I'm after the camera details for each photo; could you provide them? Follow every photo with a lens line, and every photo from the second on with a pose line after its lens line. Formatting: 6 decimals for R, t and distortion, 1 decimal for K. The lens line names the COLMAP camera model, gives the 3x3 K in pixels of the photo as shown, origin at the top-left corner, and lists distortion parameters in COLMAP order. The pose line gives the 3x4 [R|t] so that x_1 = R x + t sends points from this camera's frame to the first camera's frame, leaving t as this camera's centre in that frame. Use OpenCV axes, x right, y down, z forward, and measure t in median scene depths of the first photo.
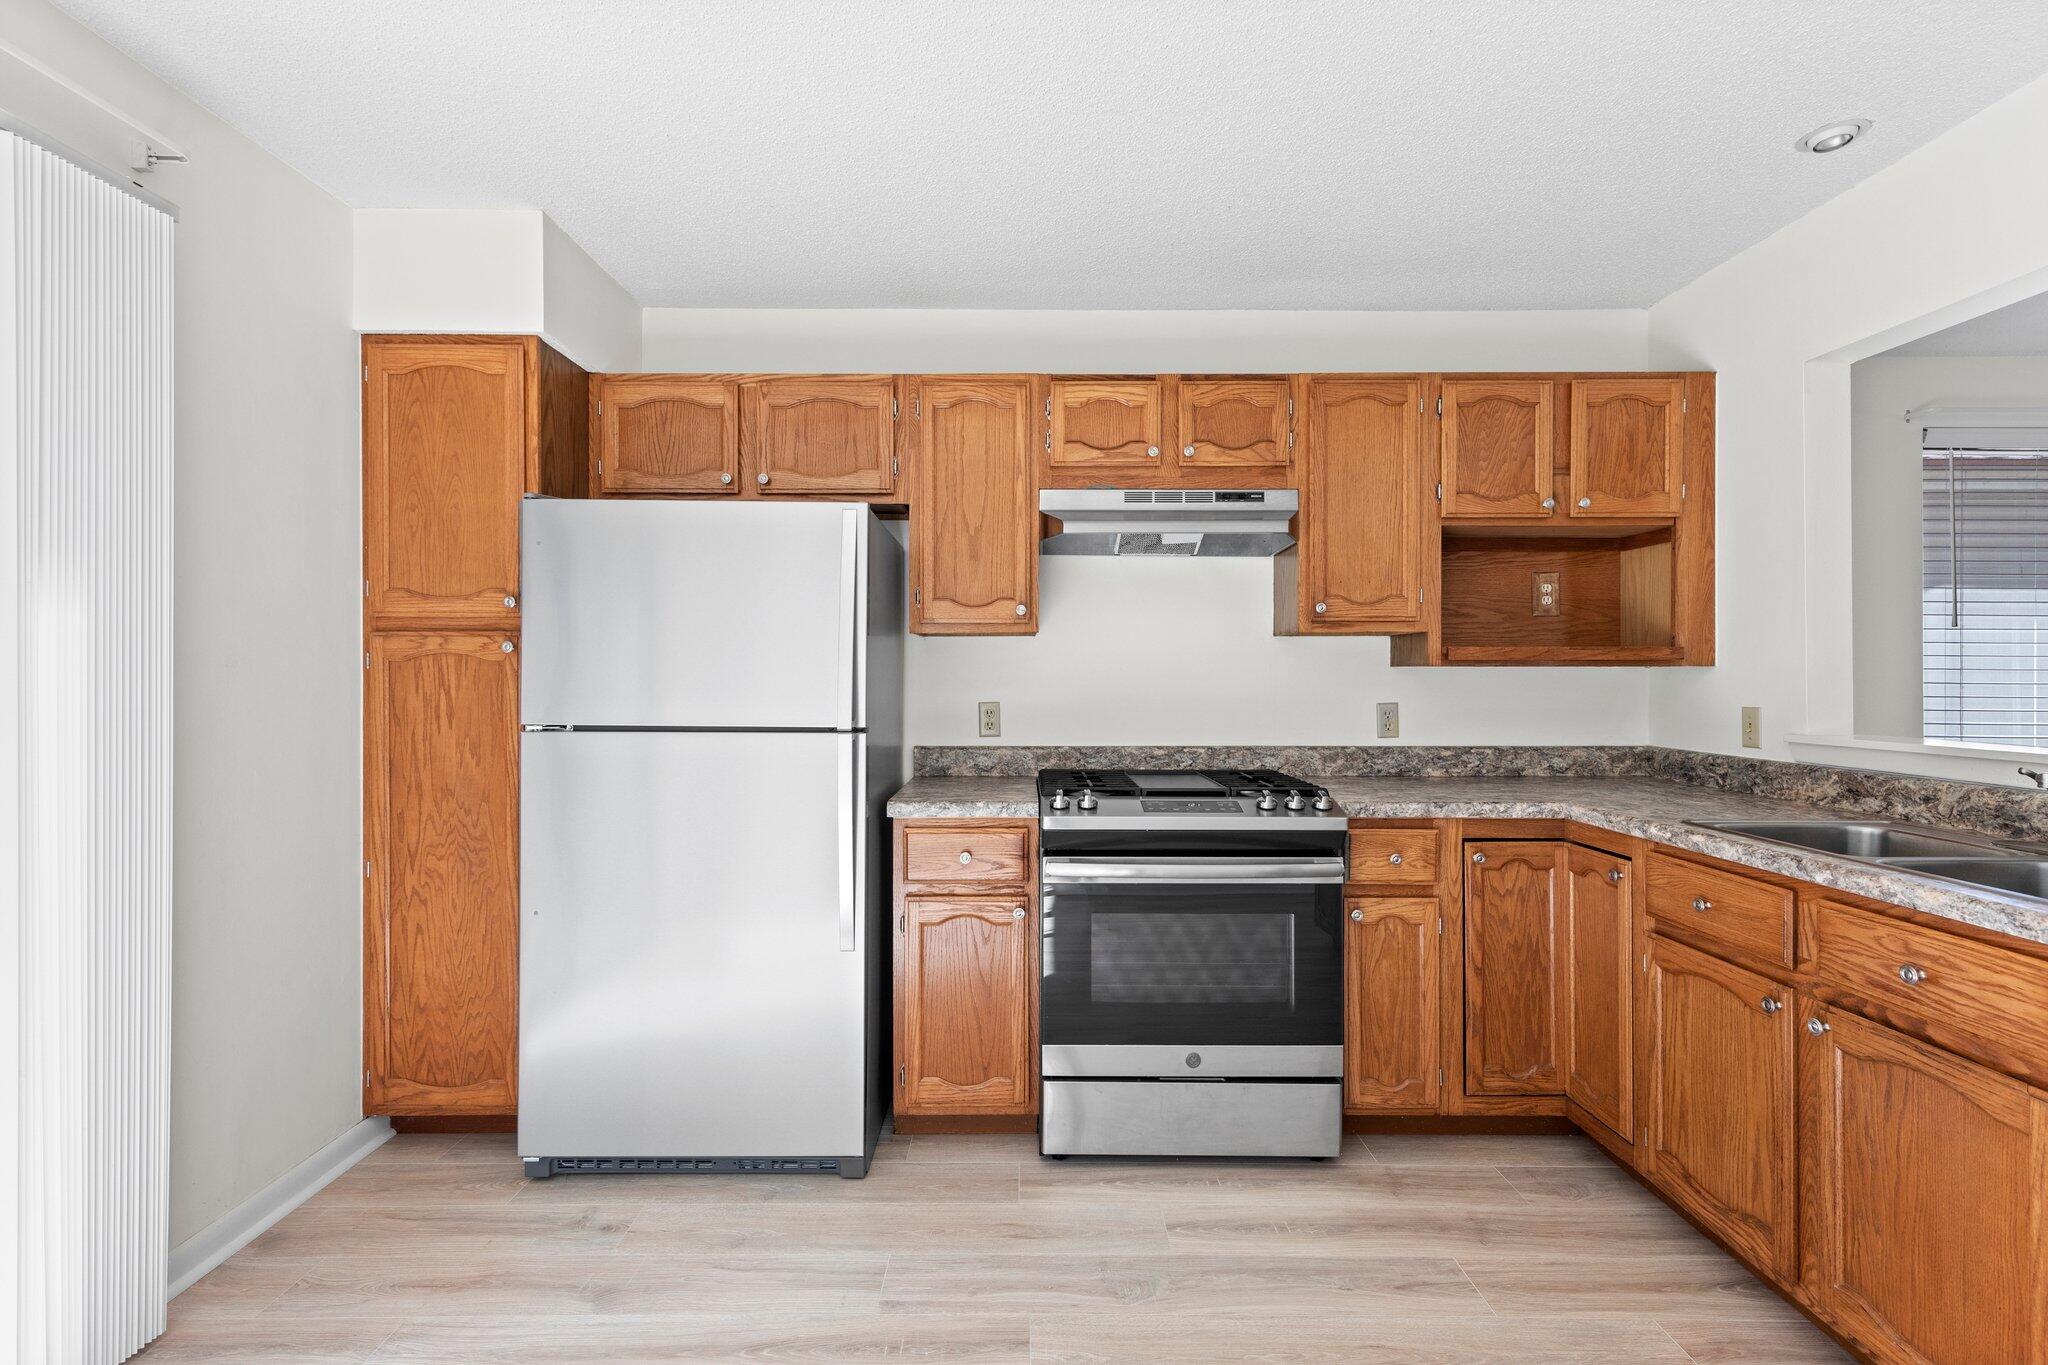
lens RADIAL K [[940.2, 0, 1024.7], [0, 940.2, 676.2], [0, 0, 1]] dist [0.005626, 0.000390]
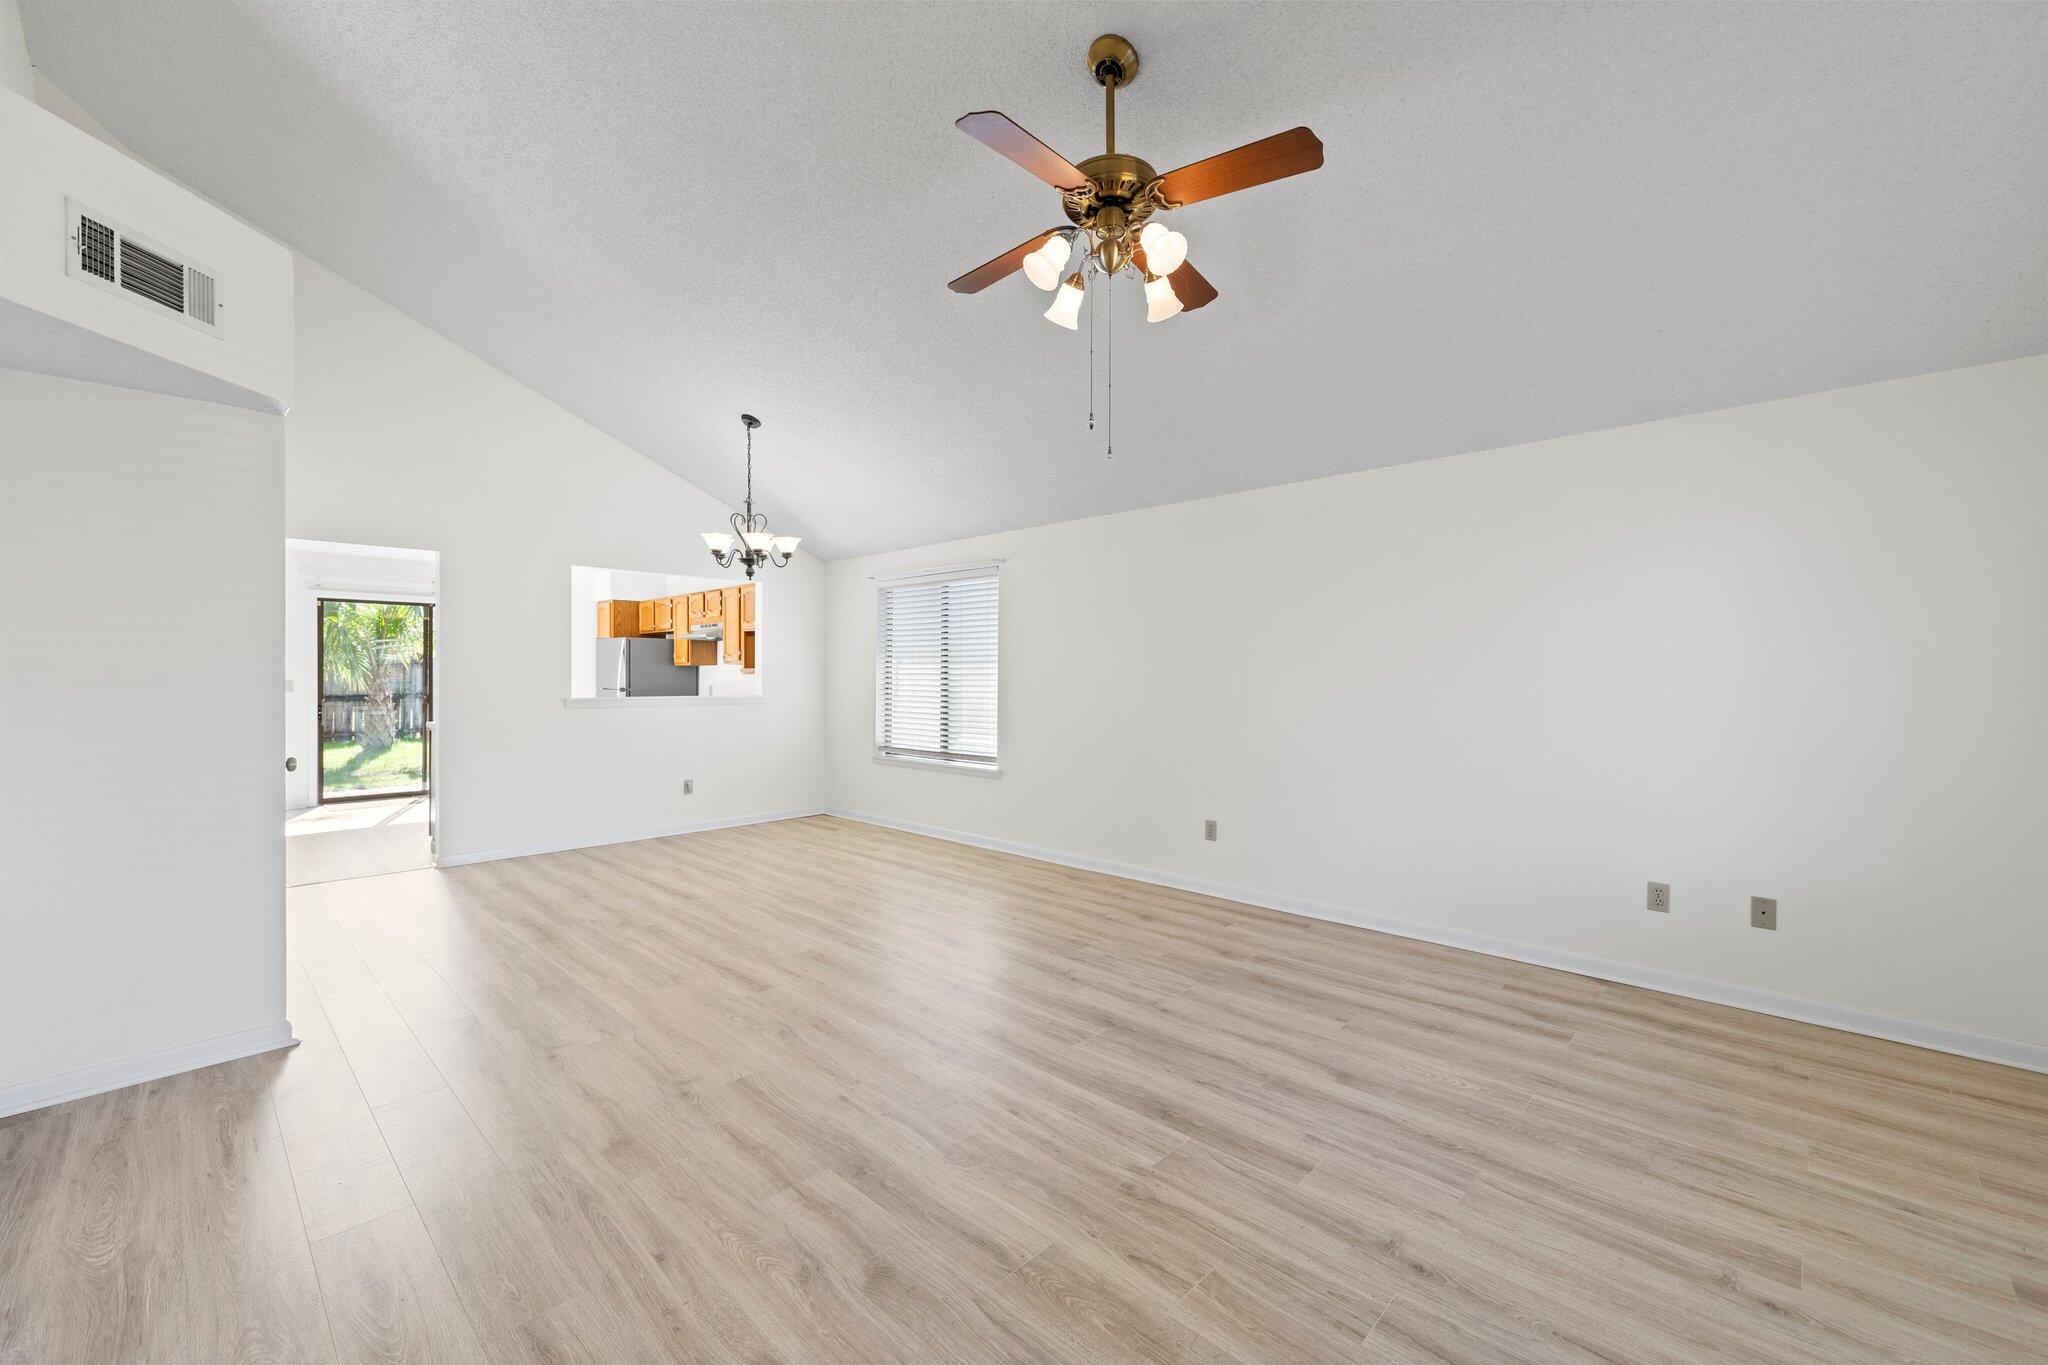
lens RADIAL K [[817.0, 0, 1024.0], [0, 817.0, 682.5], [0, 0, 1]] dist [0.001715, -0.000028]
pose [[0.724008, 0.005115, -0.689773, 3.487032], [-0.001483, 0.999982, 0.005858, -0.000910], [0.689790, -0.003218, 0.724002, -0.429960]]
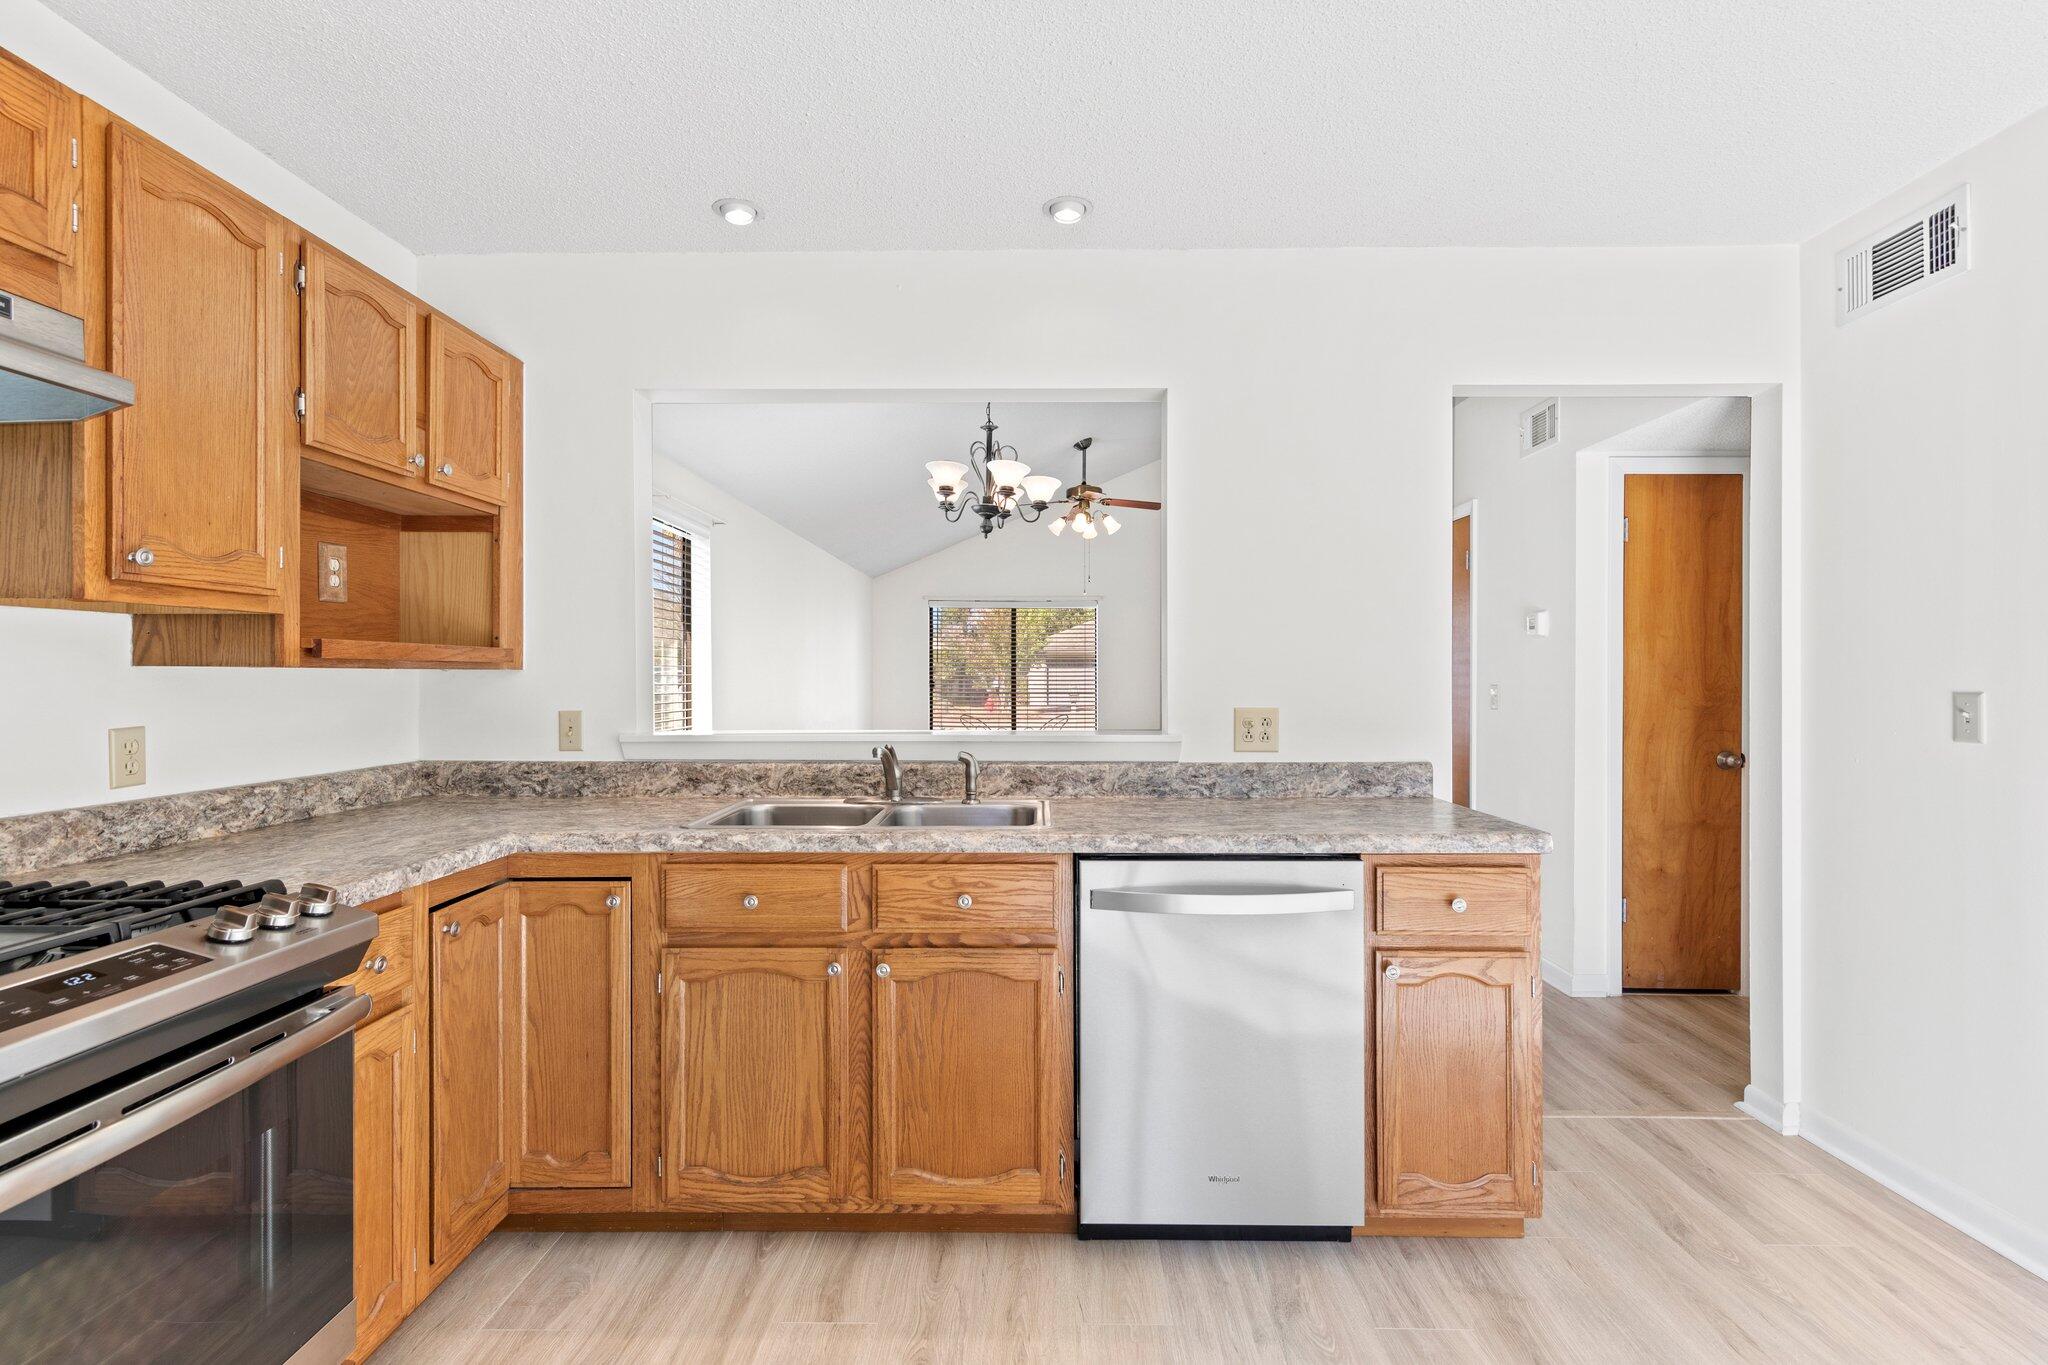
lens RADIAL K [[939.6, 0, 1021.9], [0, 939.6, 677.5], [0, 0, 1]] dist [0.005465, -0.000495]
pose [[0.017403, -0.001292, 0.999848, -0.244617], [0.001679, 0.999998, 0.001263, -0.003473], [-0.999847, 0.001656, 0.017405, 0.538401]]
